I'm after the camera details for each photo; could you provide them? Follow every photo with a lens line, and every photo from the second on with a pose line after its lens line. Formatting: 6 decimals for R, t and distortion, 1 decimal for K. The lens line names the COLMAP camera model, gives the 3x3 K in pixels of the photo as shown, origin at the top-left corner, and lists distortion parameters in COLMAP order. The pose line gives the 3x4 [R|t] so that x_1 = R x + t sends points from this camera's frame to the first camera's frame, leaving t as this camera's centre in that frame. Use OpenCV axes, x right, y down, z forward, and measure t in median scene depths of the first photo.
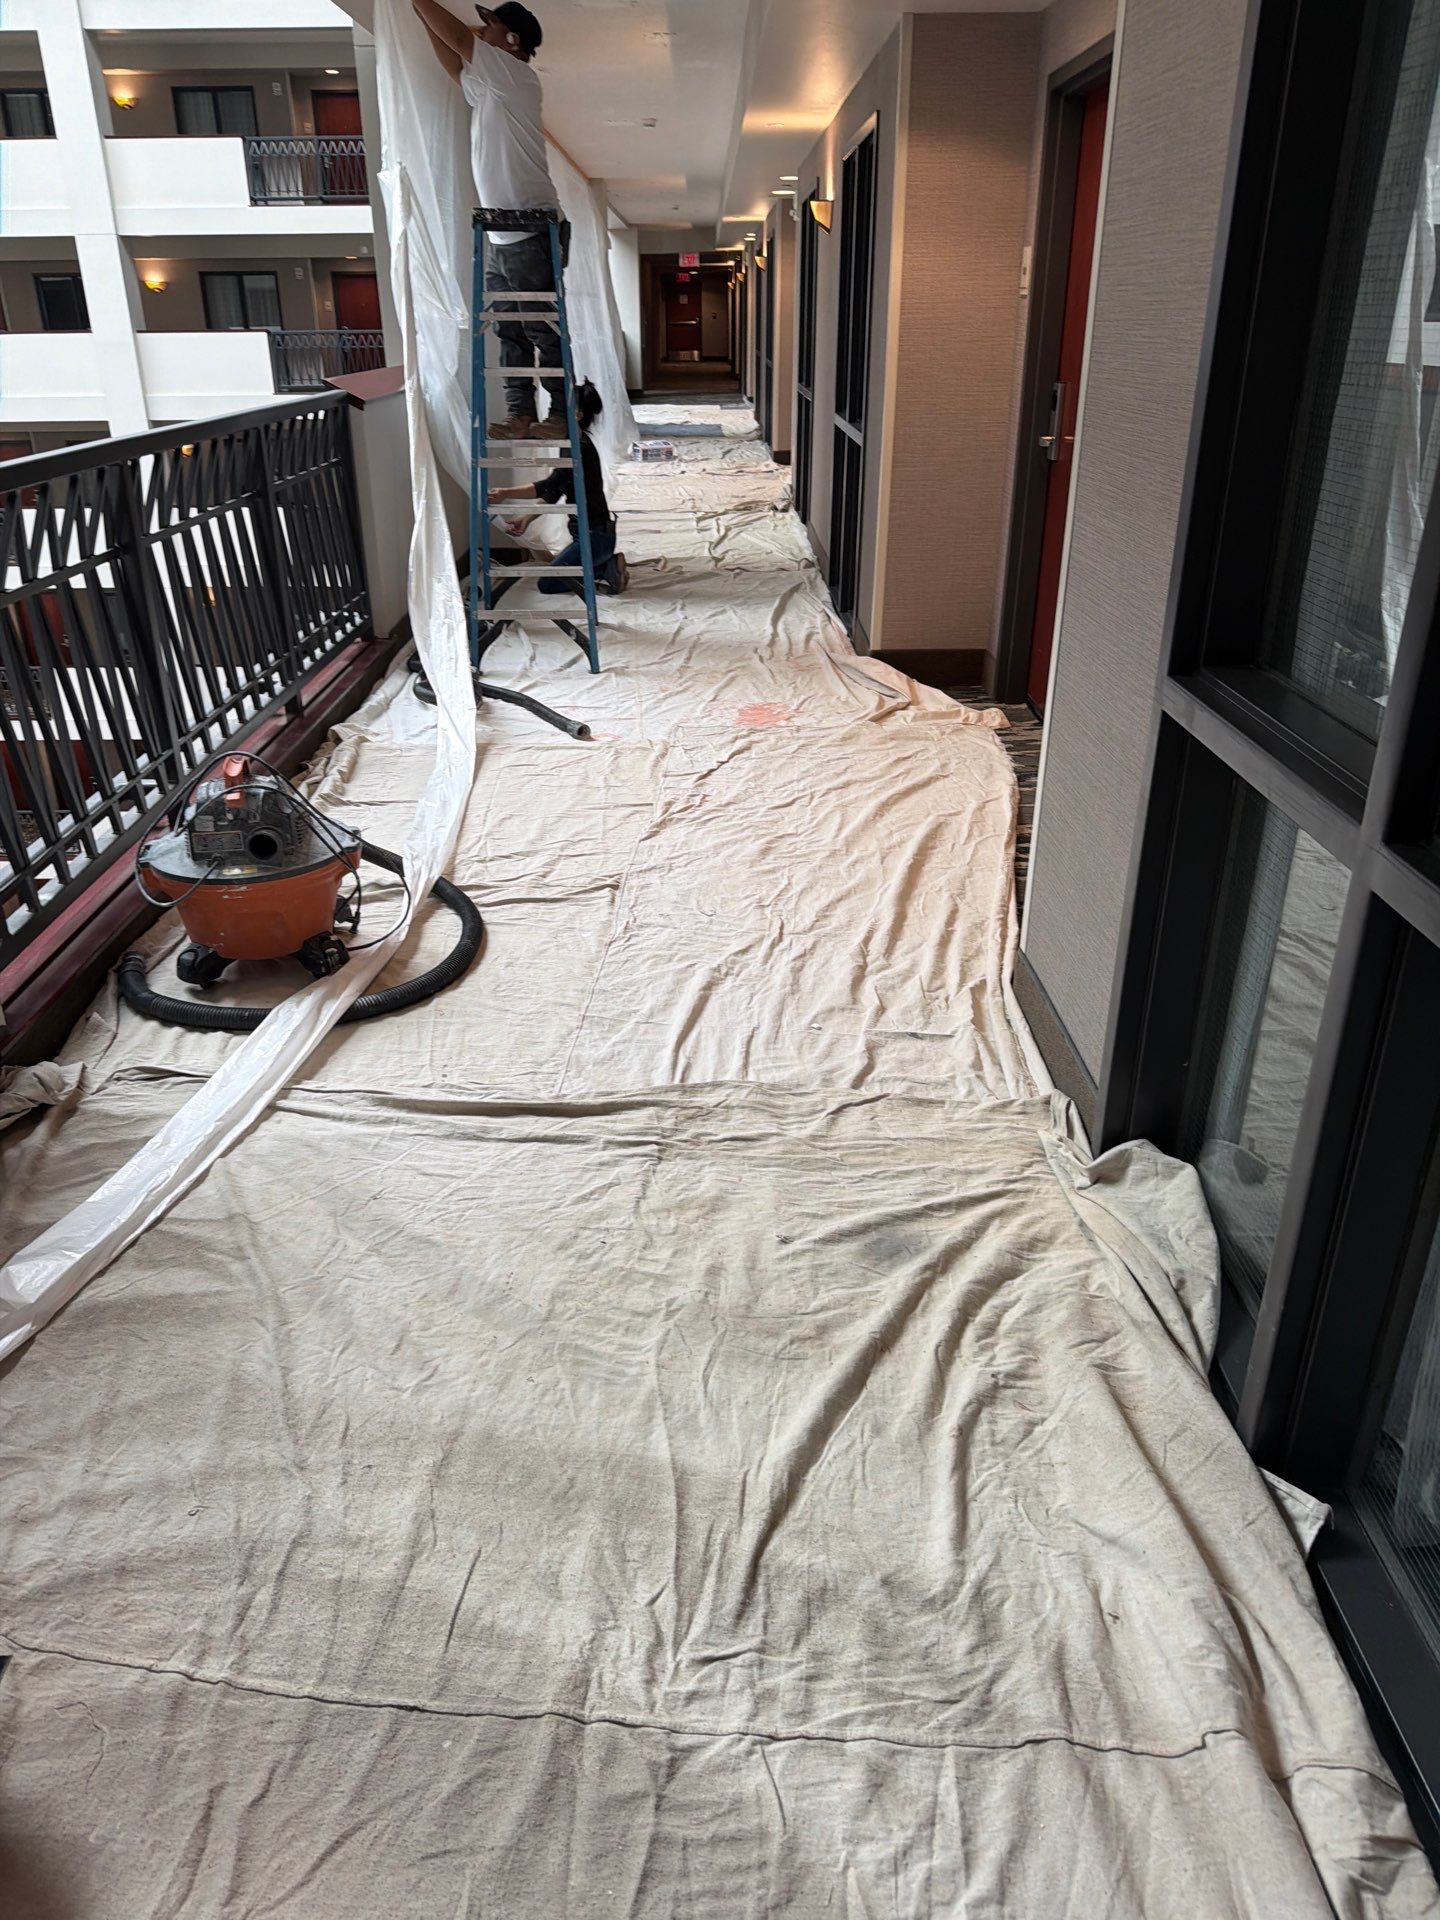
lens RADIAL K [[1363.6, 0, 718.4], [0, 1363.6, 961.2], [0, 0, 1]] dist [0.014830, -0.000159]
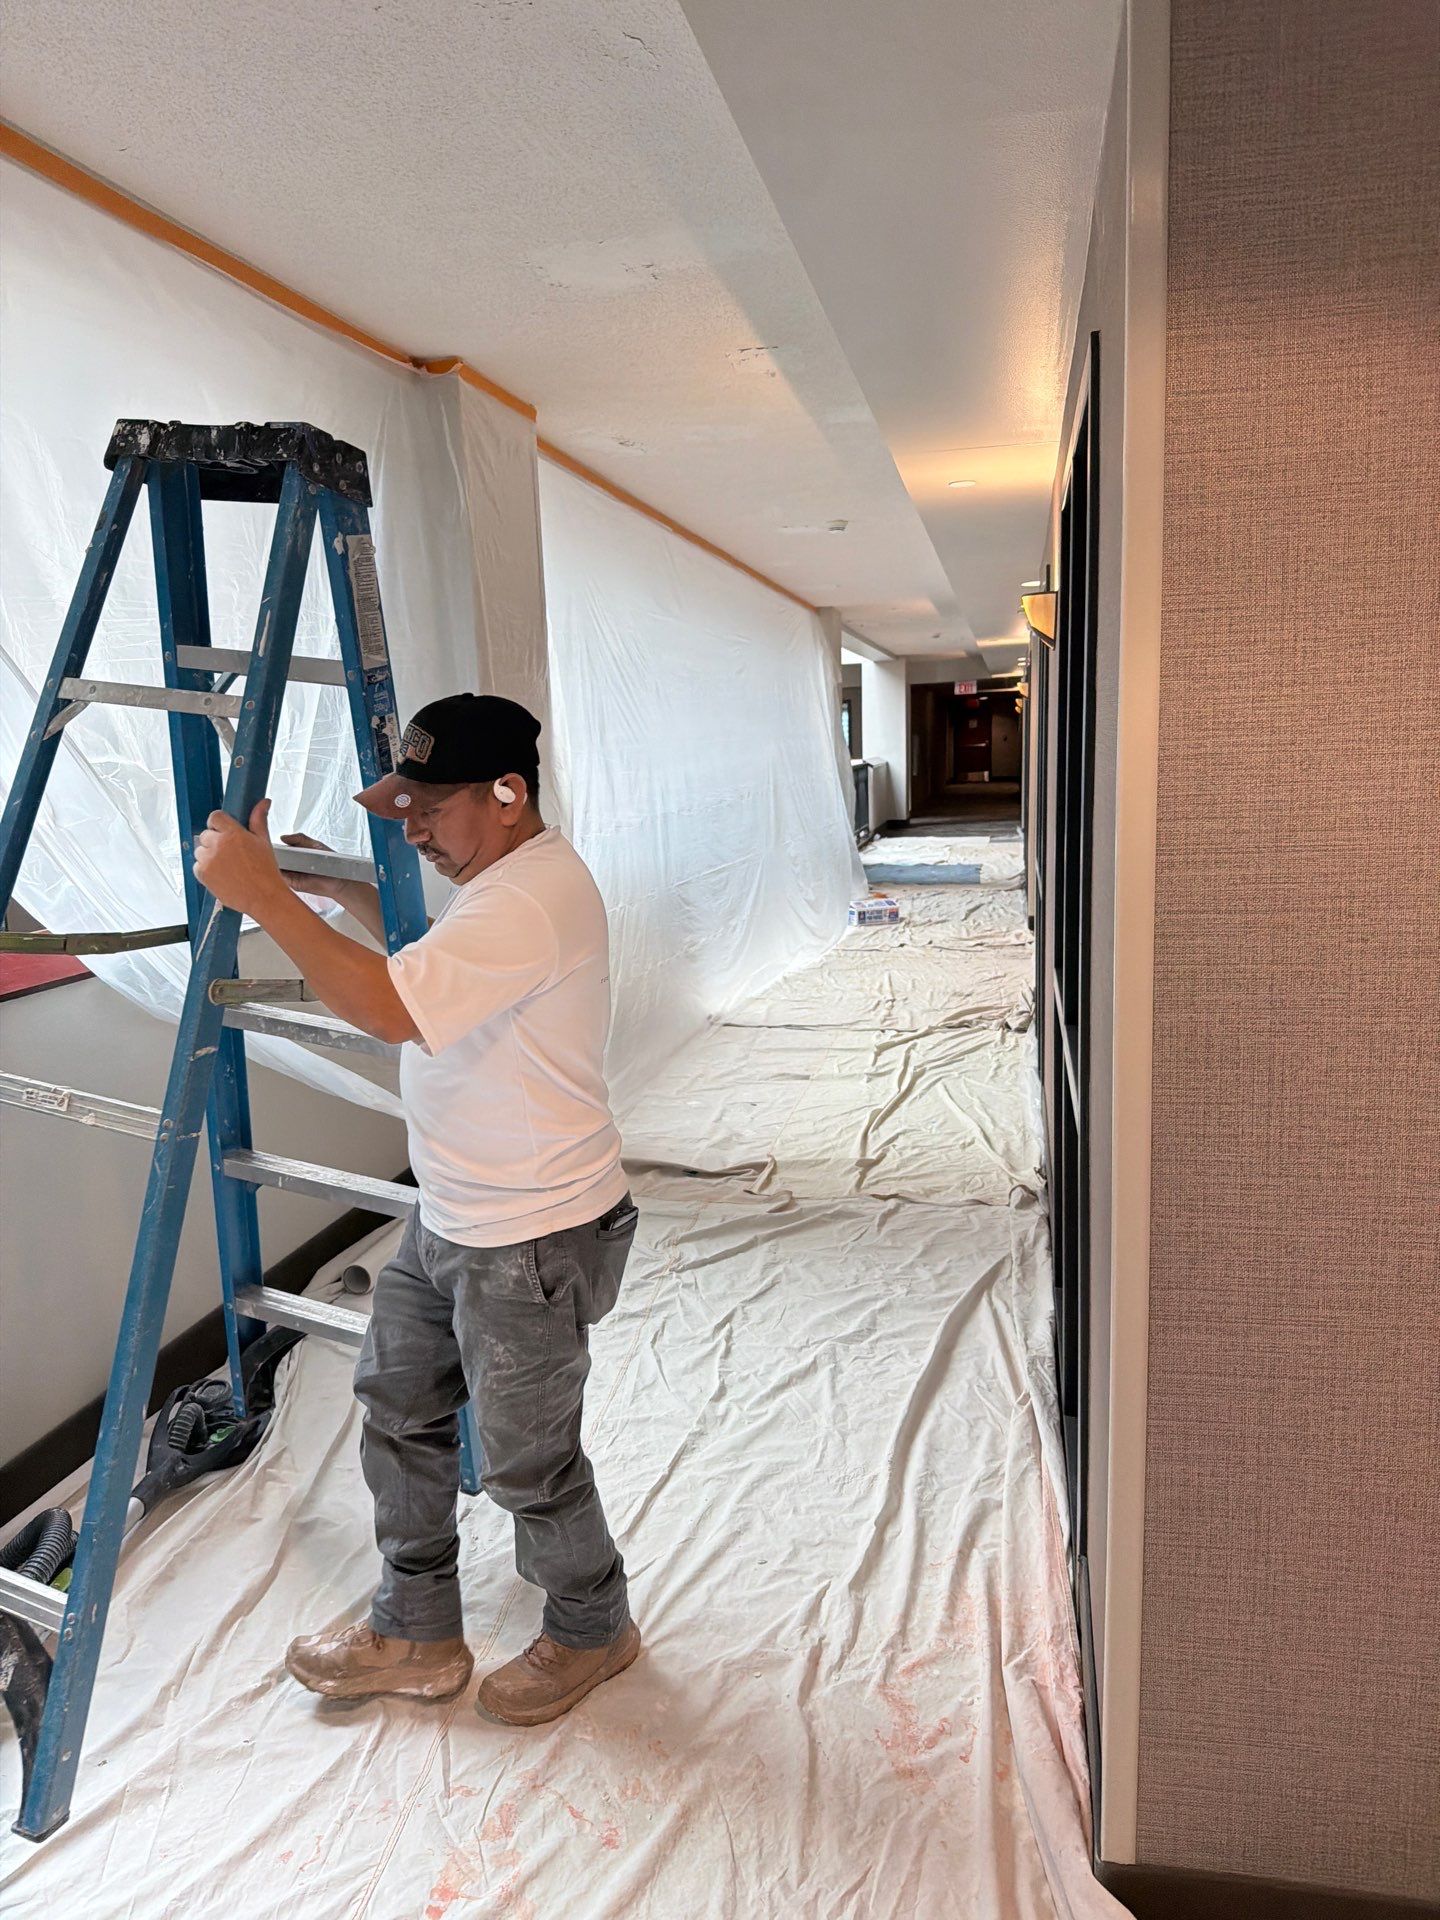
lens RADIAL K [[1363.6, 0, 719.4], [0, 1363.6, 957.9], [0, 0, 1]] dist [0.014830, -0.000159]
pose [[0.975191, 0.002748, -0.221347, 0.034320], [-0.064086, 0.960607, -0.270419, -0.117995], [0.211884, 0.277895, 0.936952, 0.232721]]
